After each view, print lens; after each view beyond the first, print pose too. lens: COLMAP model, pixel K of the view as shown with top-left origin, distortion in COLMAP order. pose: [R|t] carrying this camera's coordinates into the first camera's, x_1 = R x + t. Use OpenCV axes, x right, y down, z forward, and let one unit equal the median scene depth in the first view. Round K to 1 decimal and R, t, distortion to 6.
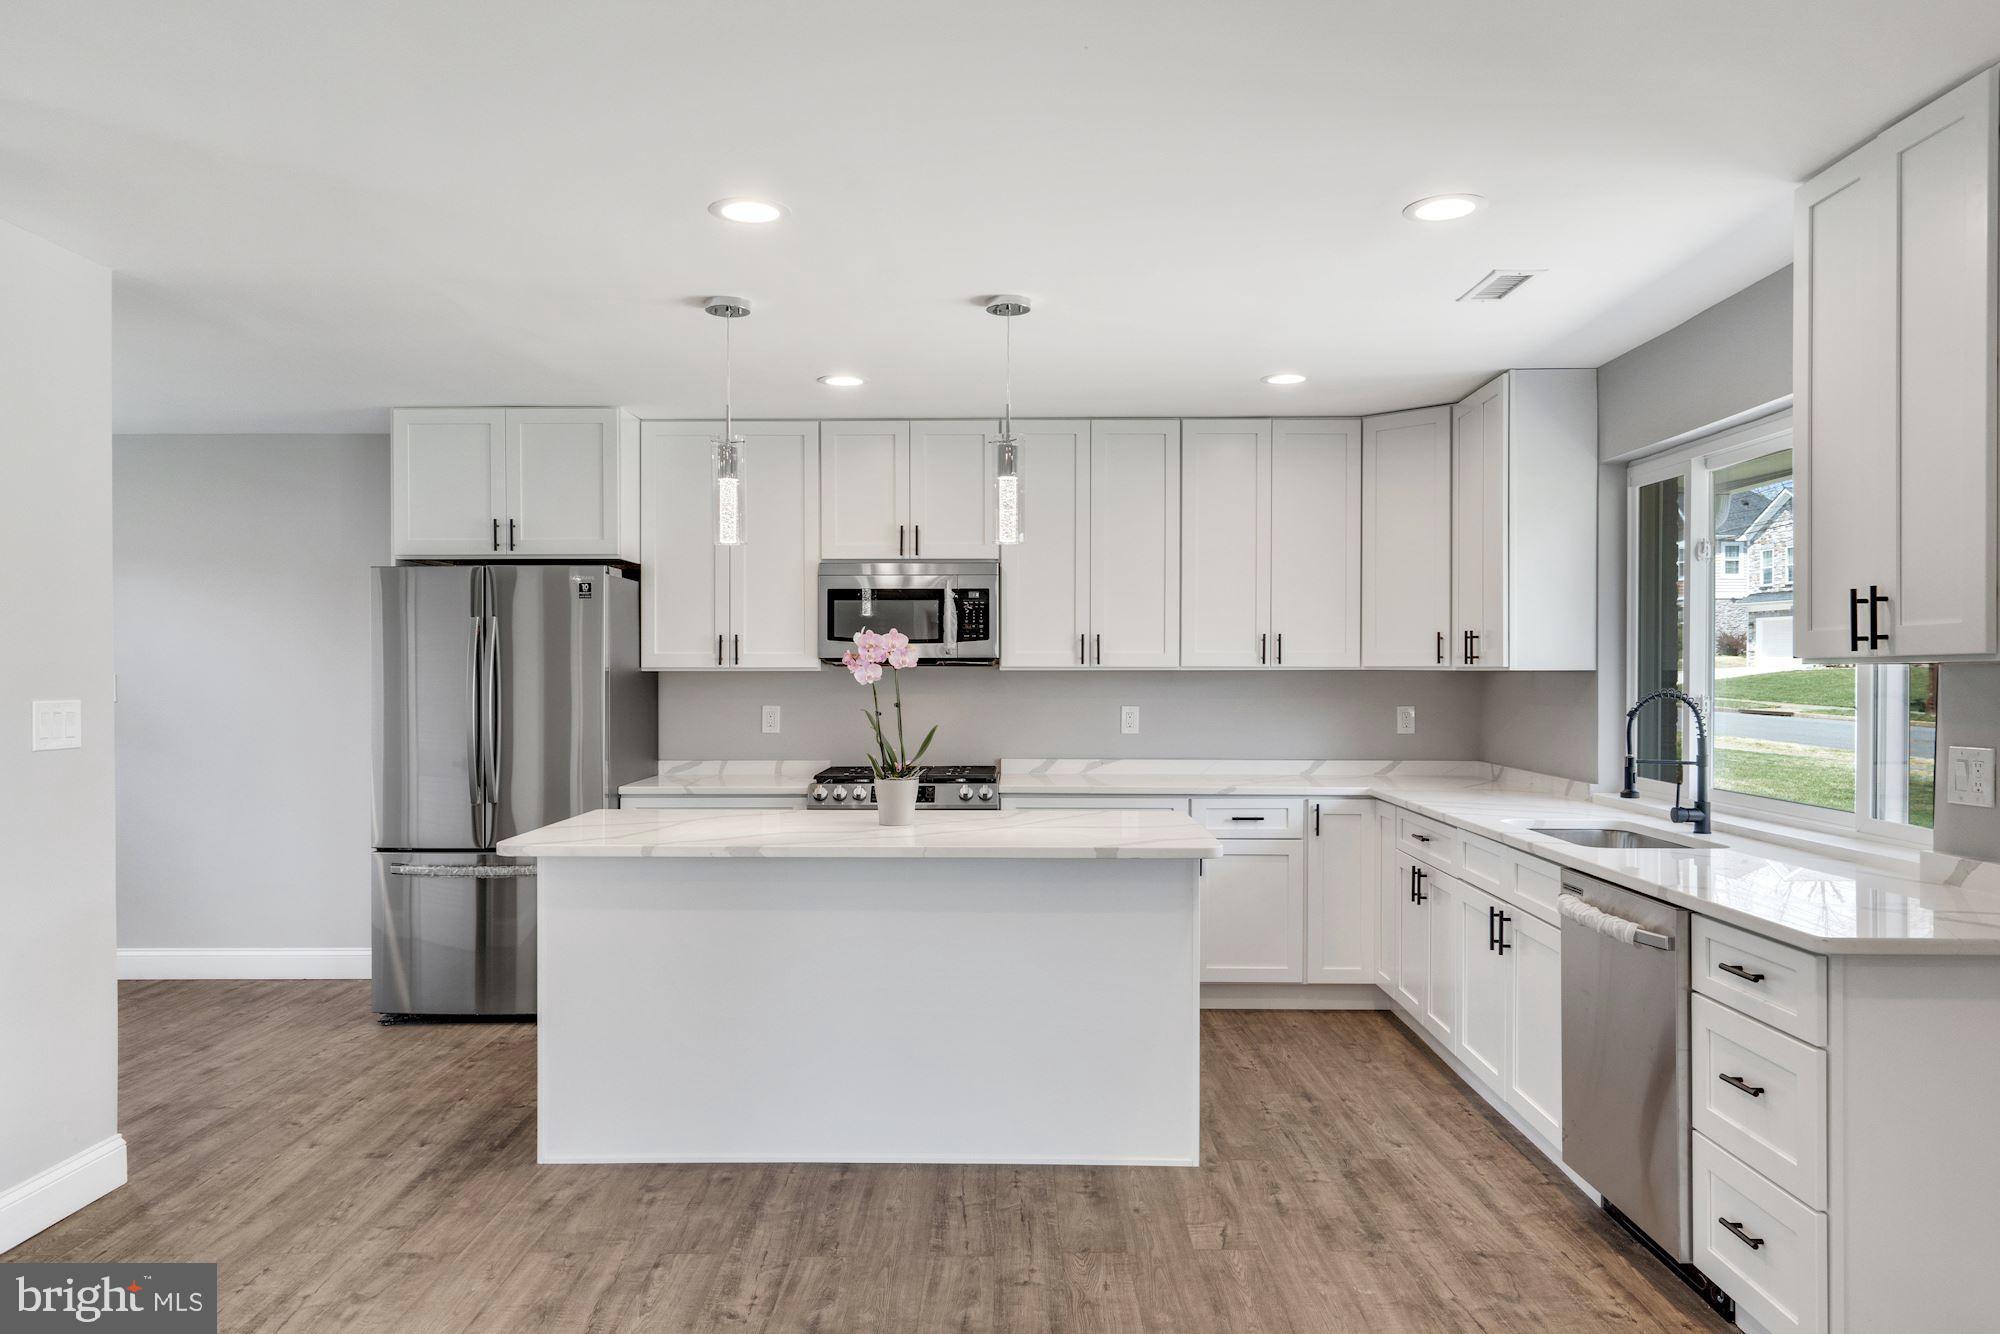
lens RADIAL K [[1360.2, 0, 1000.2], [0, 1360.2, 672.6], [0, 0, 1]] dist [0.007242, -0.000145]
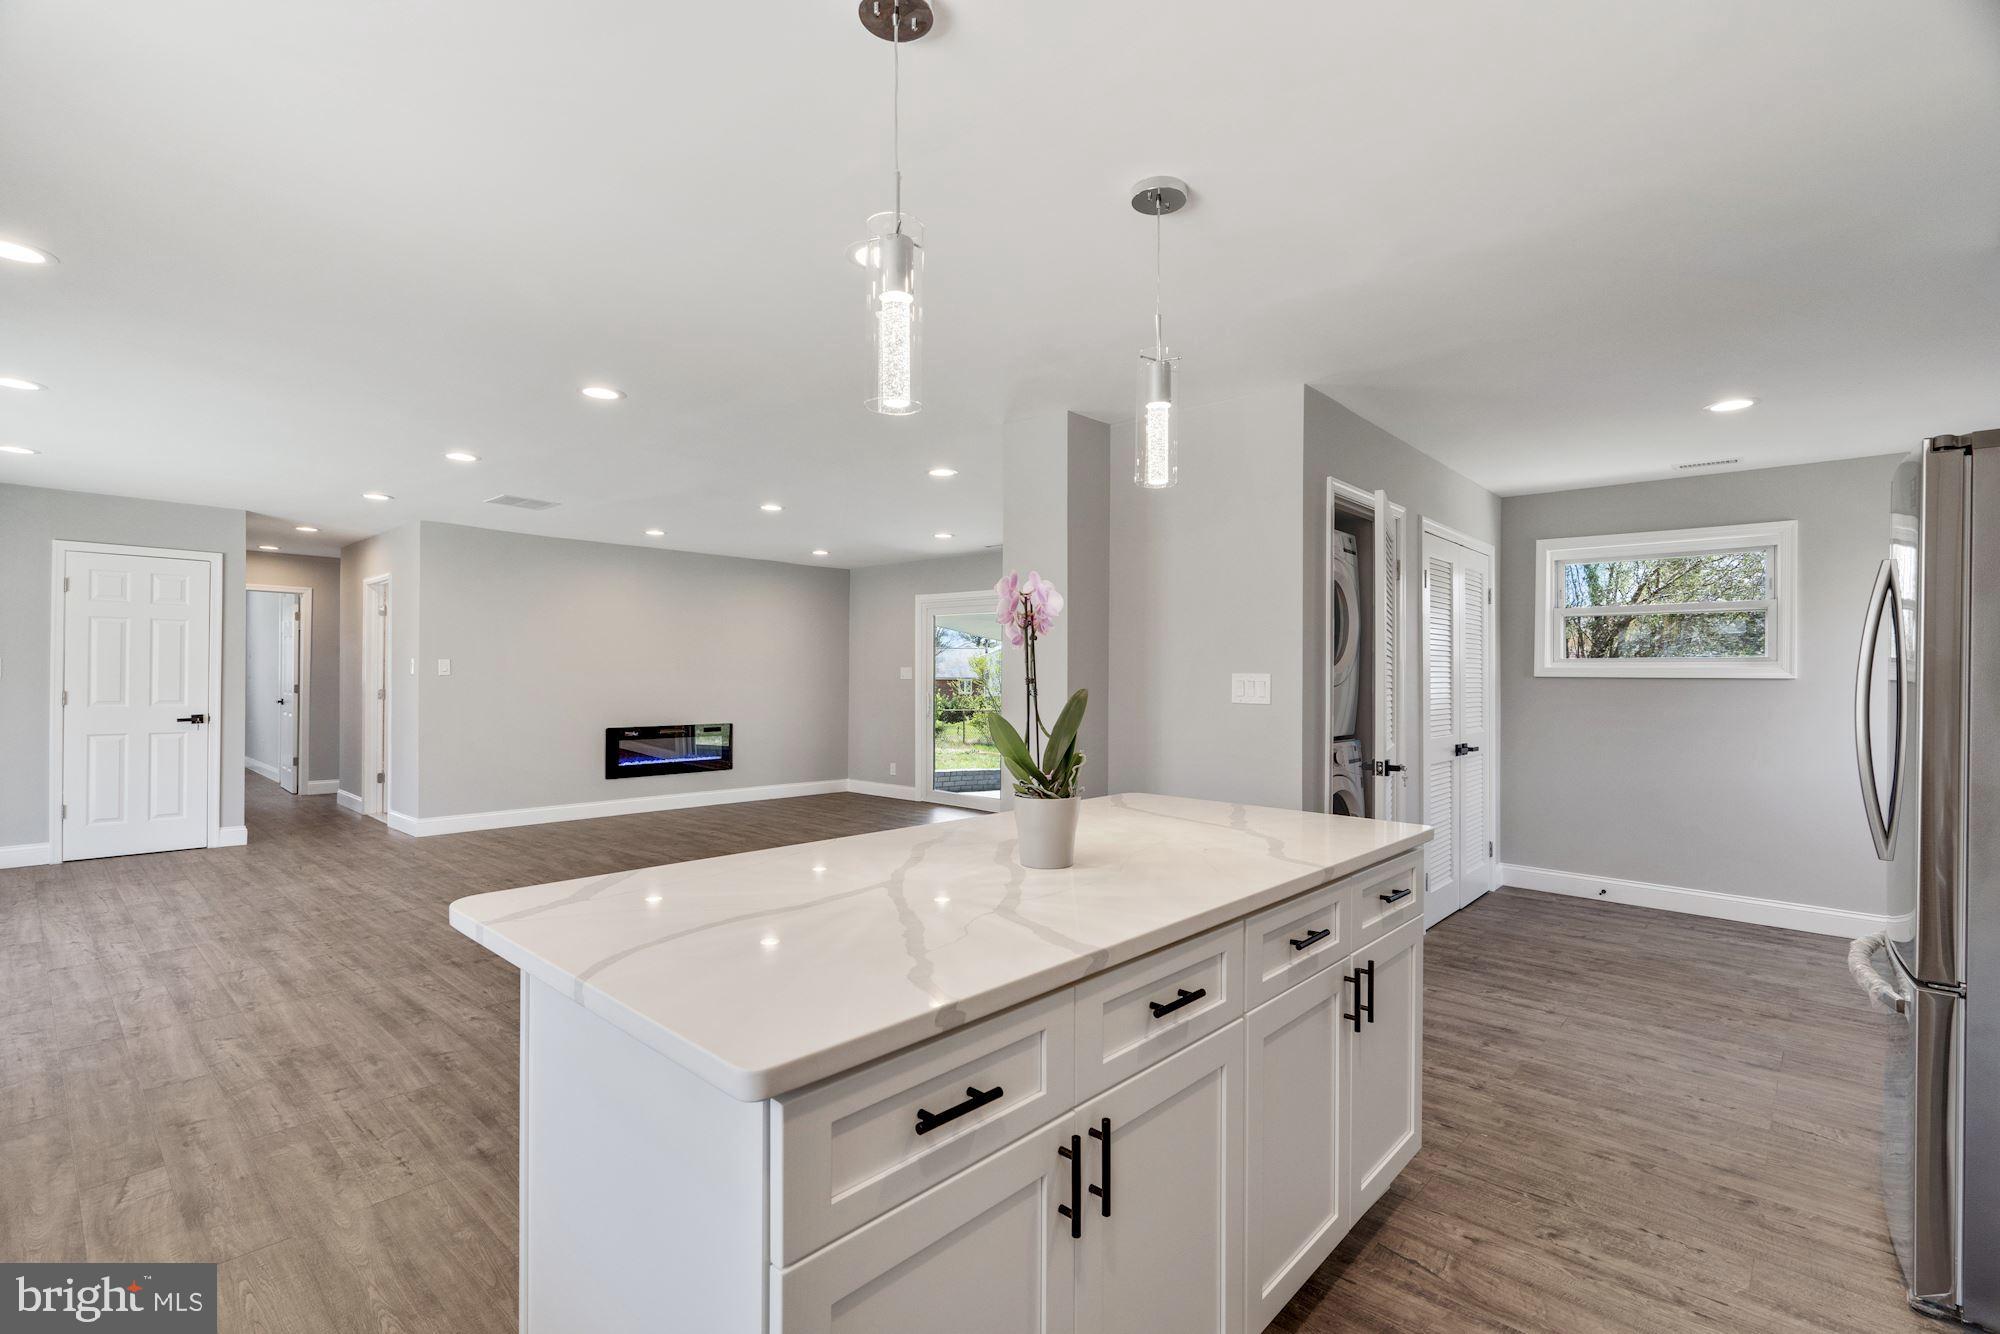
lens RADIAL K [[907.2, 0, 998.3], [0, 907.2, 675.5], [0, 0, 1]] dist [-0.002397, 0.001711]
pose [[-0.672573, -0.006329, -0.740004, 0.239557], [-0.009849, 0.999951, 0.000399, 0.020403], [0.739965, 0.007557, -0.672602, 1.164565]]
